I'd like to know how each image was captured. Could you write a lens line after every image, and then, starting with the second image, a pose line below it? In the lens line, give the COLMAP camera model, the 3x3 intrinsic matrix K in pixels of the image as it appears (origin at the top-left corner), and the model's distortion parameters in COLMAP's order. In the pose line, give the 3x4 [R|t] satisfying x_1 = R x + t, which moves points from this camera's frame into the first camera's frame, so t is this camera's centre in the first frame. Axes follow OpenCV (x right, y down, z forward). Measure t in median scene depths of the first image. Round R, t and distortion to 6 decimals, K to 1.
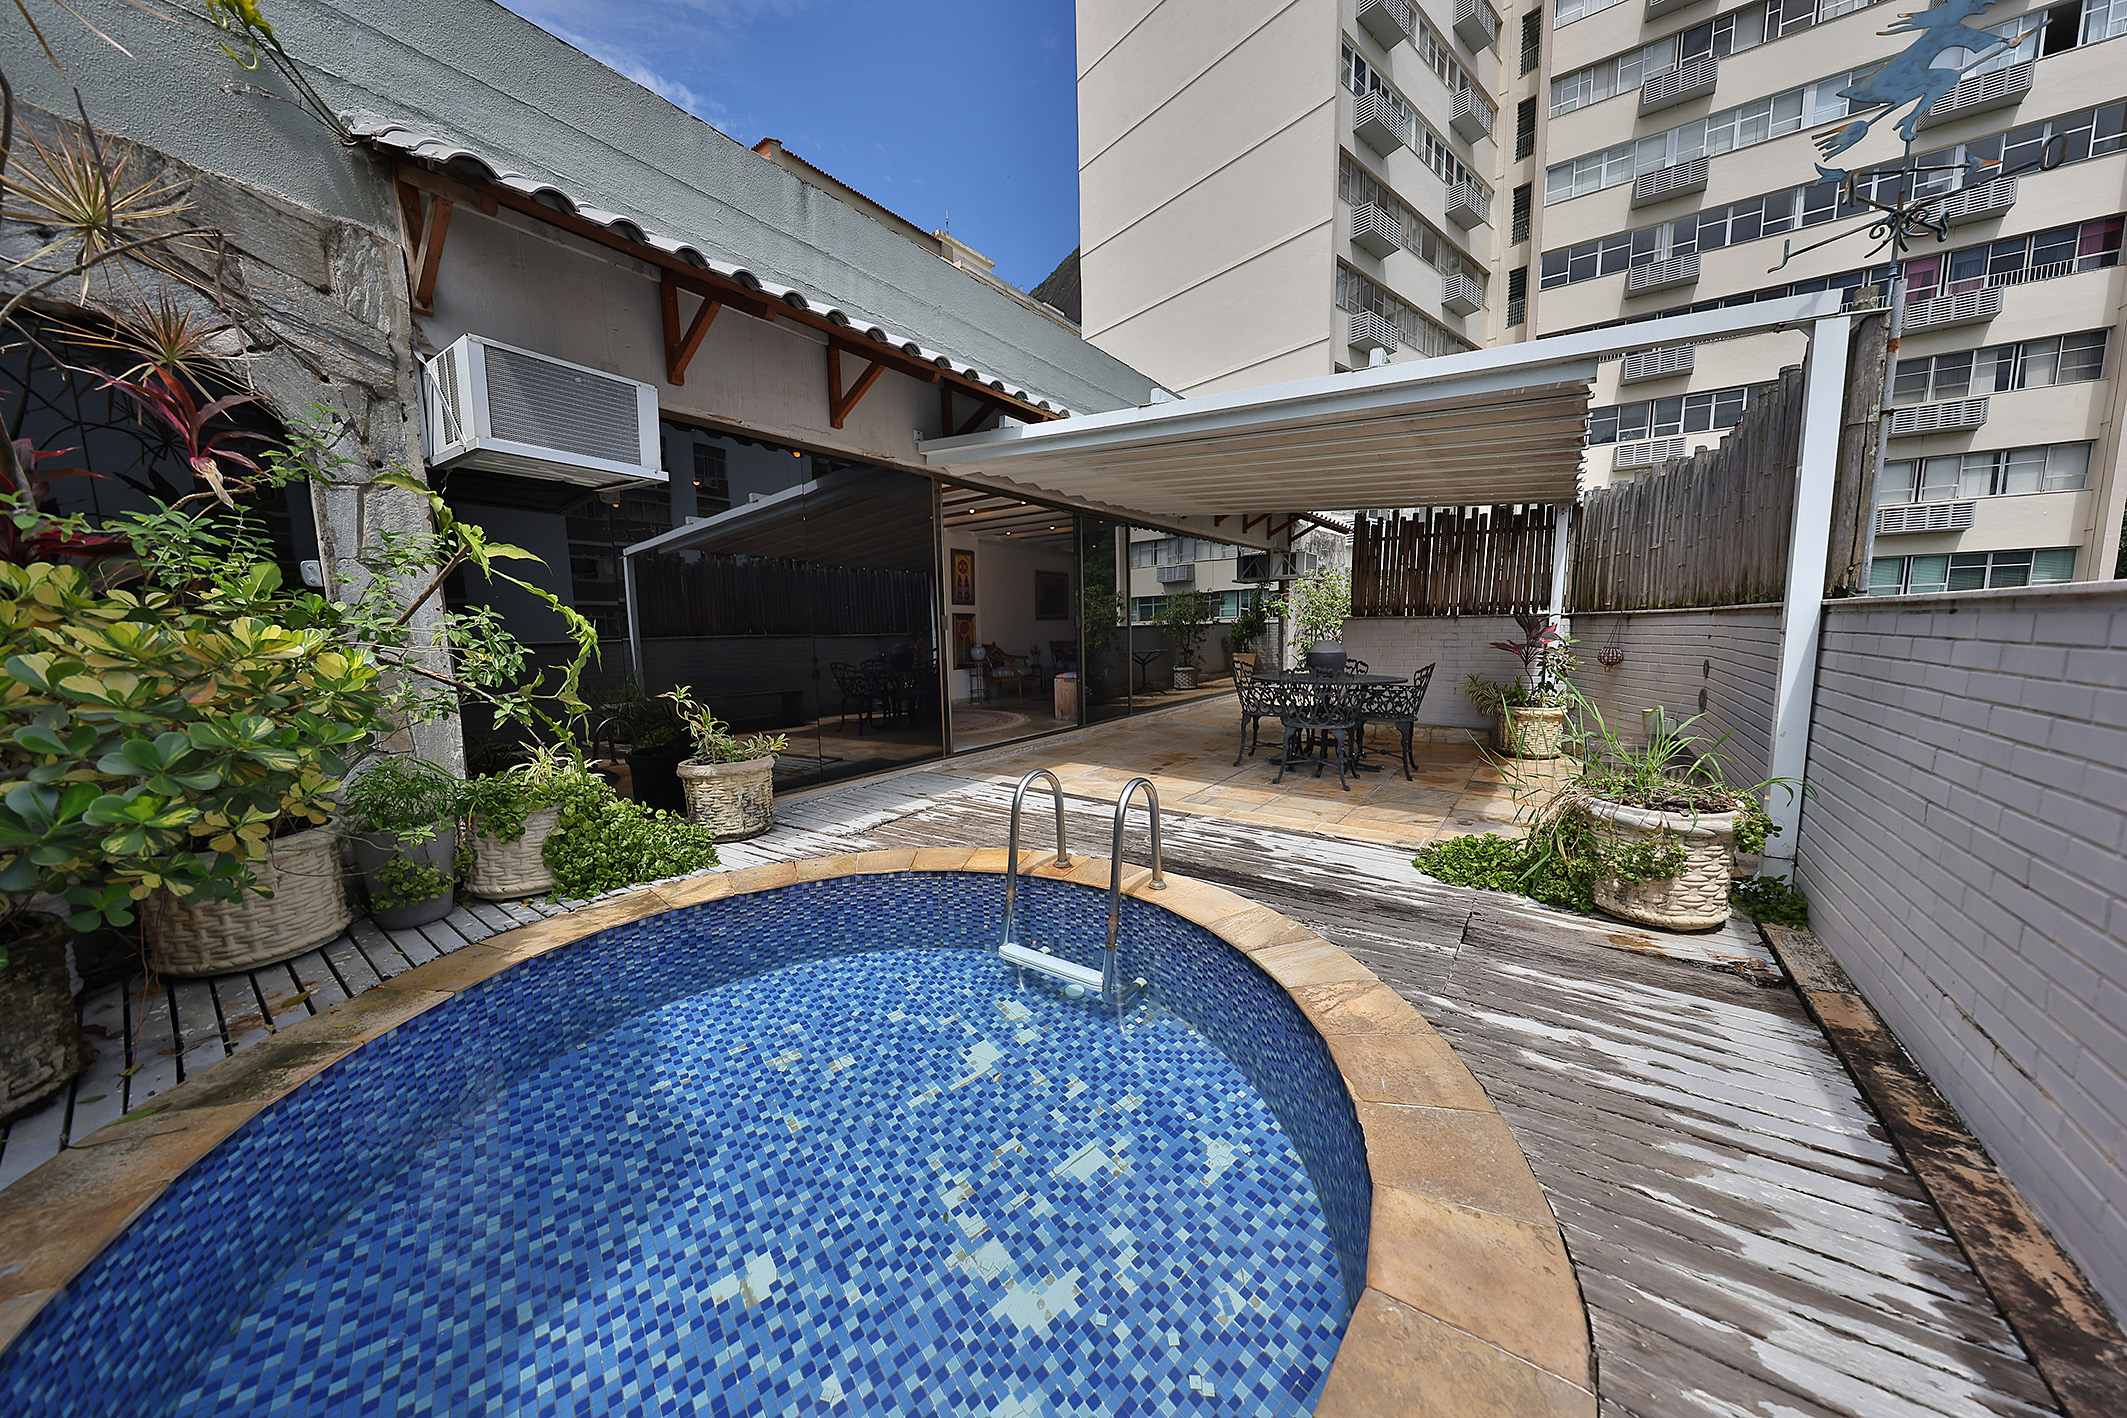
lens RADIAL K [[676.7, 0, 1061.8], [0, 676.7, 707.2], [0, 0, 1]] dist [0.000743, 0.000054]
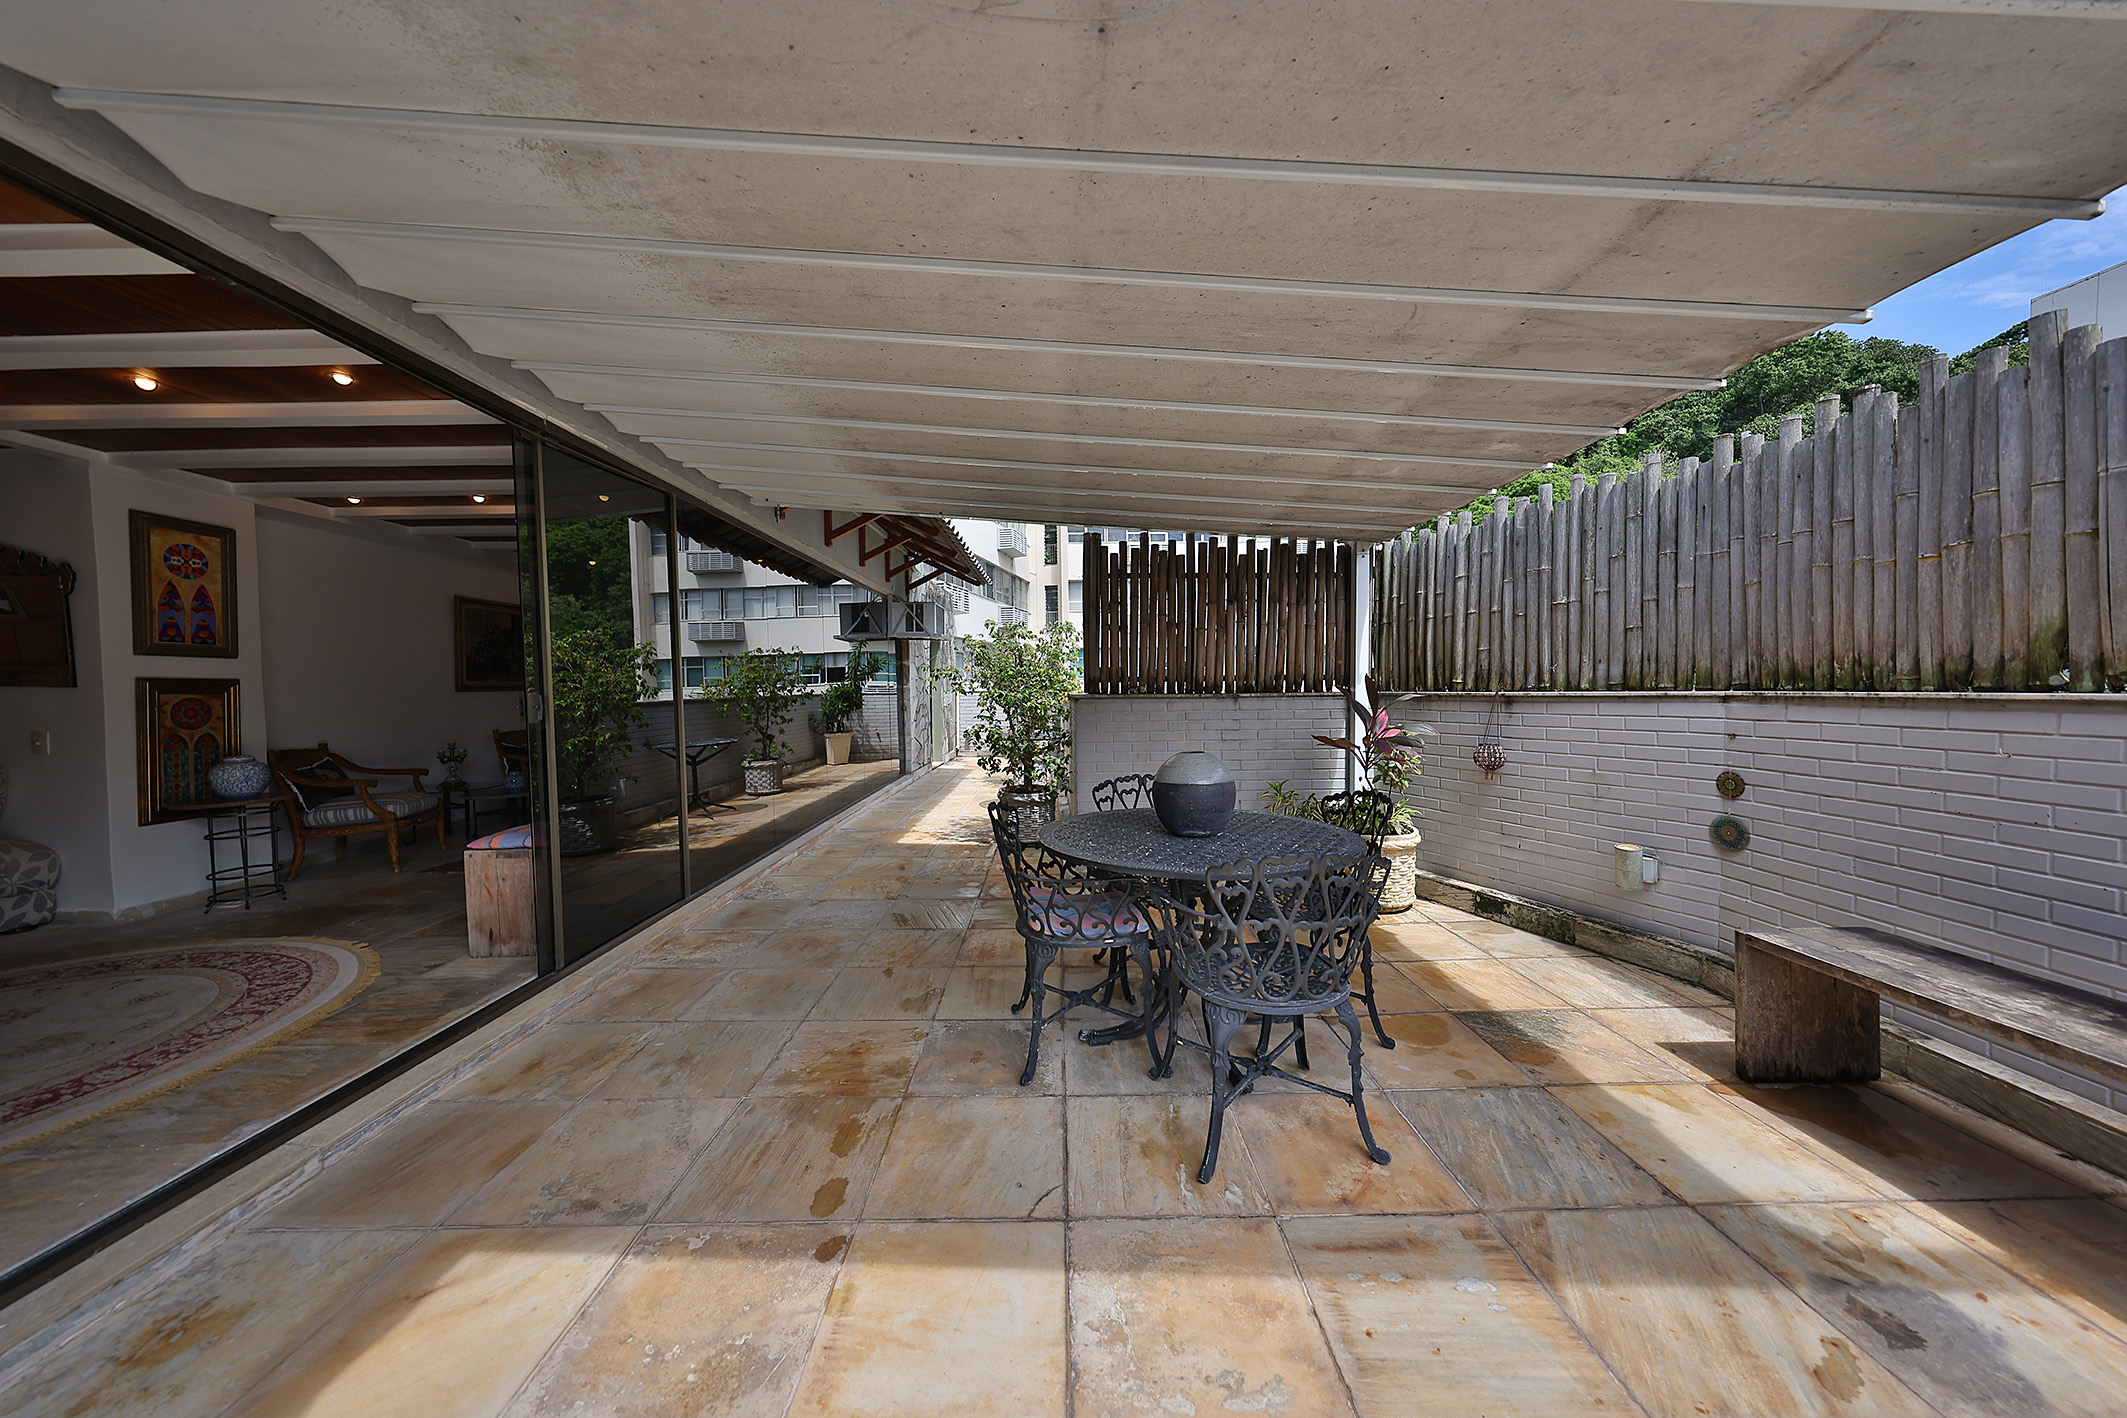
lens RADIAL K [[676.7, 0, 1061.8], [0, 676.7, 707.2], [0, 0, 1]] dist [0.000743, 0.000054]
pose [[0.800972, -0.010513, 0.598609, 0.026279], [0.069416, 0.994733, -0.075413, -0.057899], [-0.594664, 0.101956, 0.797484, 0.392493]]
